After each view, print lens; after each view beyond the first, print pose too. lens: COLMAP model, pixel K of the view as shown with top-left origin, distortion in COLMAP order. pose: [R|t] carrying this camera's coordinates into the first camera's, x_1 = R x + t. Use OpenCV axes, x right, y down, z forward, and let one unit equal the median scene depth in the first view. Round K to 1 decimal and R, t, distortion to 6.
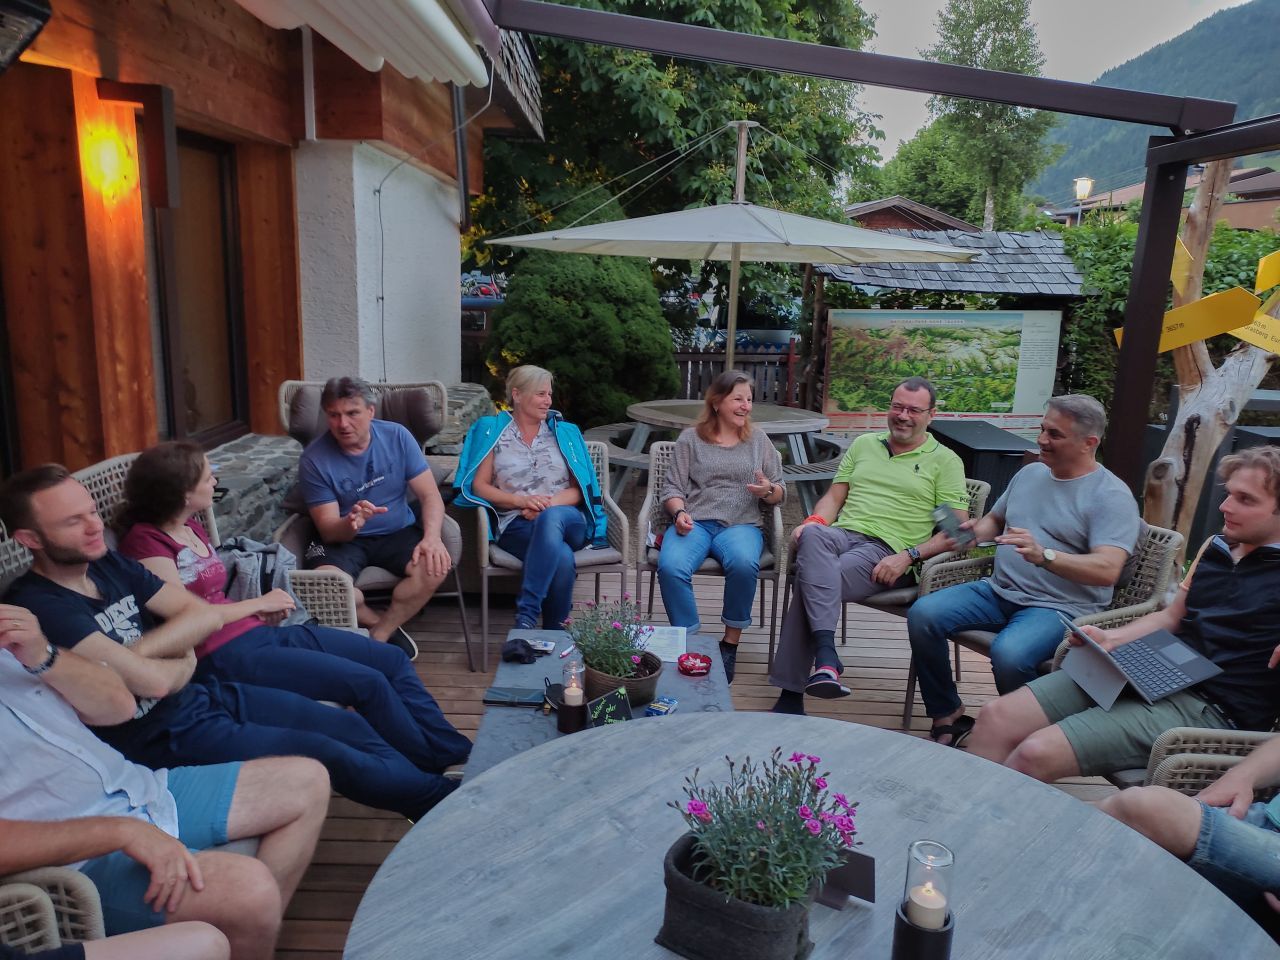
lens RADIAL K [[950.7, 0, 636.0], [0, 950.7, 475.5], [0, 0, 1]] dist [0.058900, -0.033864]
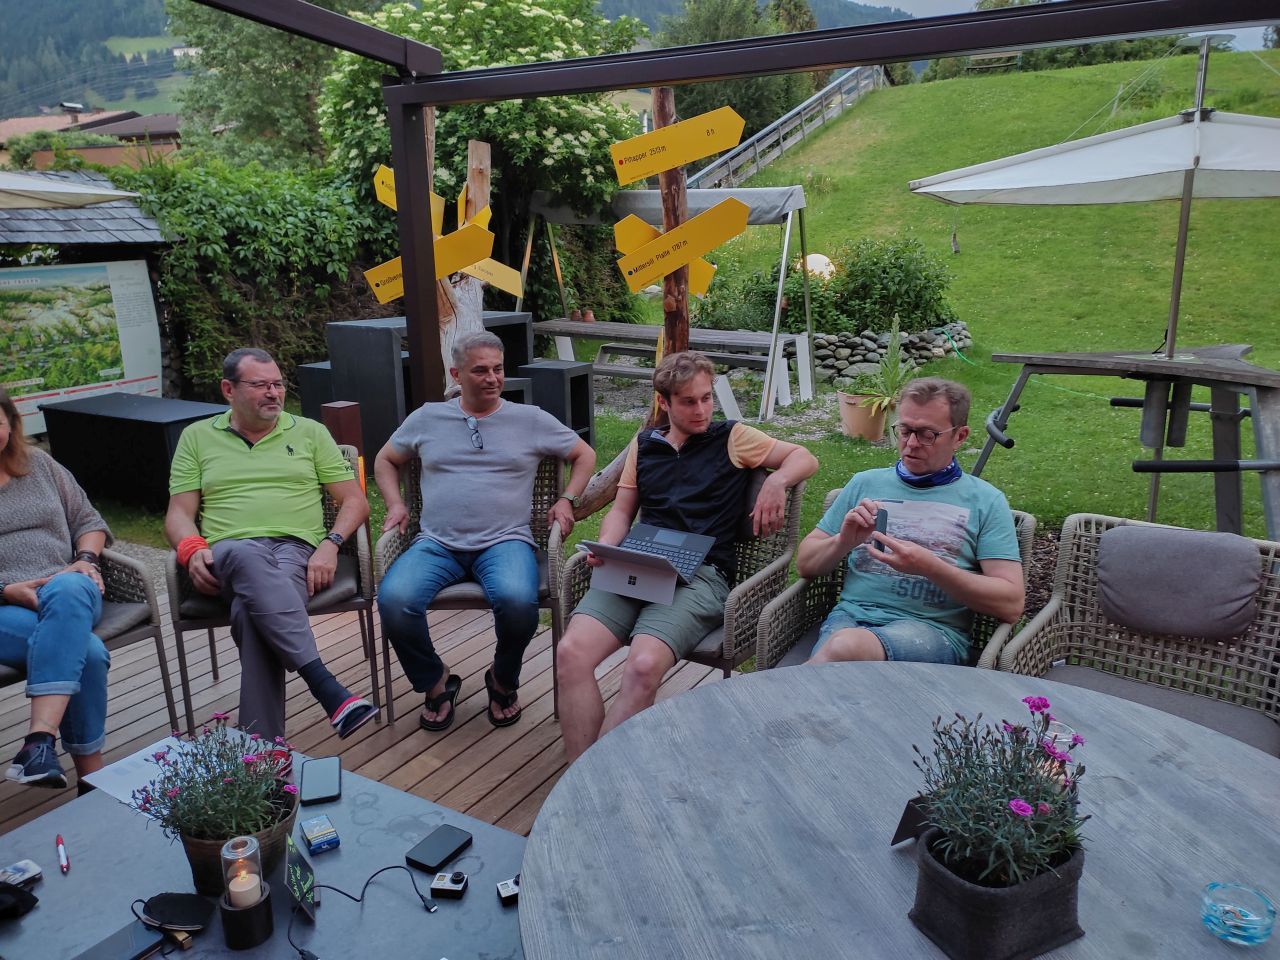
lens RADIAL K [[950.7, 0, 637.2], [0, 950.7, 482.2], [0, 0, 1]] dist [0.058900, -0.033864]
pose [[0.511546, -0.265888, 0.817083, -0.123949], [0.215972, 0.960178, 0.177241, -0.029509], [-0.831671, 0.085800, 0.548600, 0.123829]]
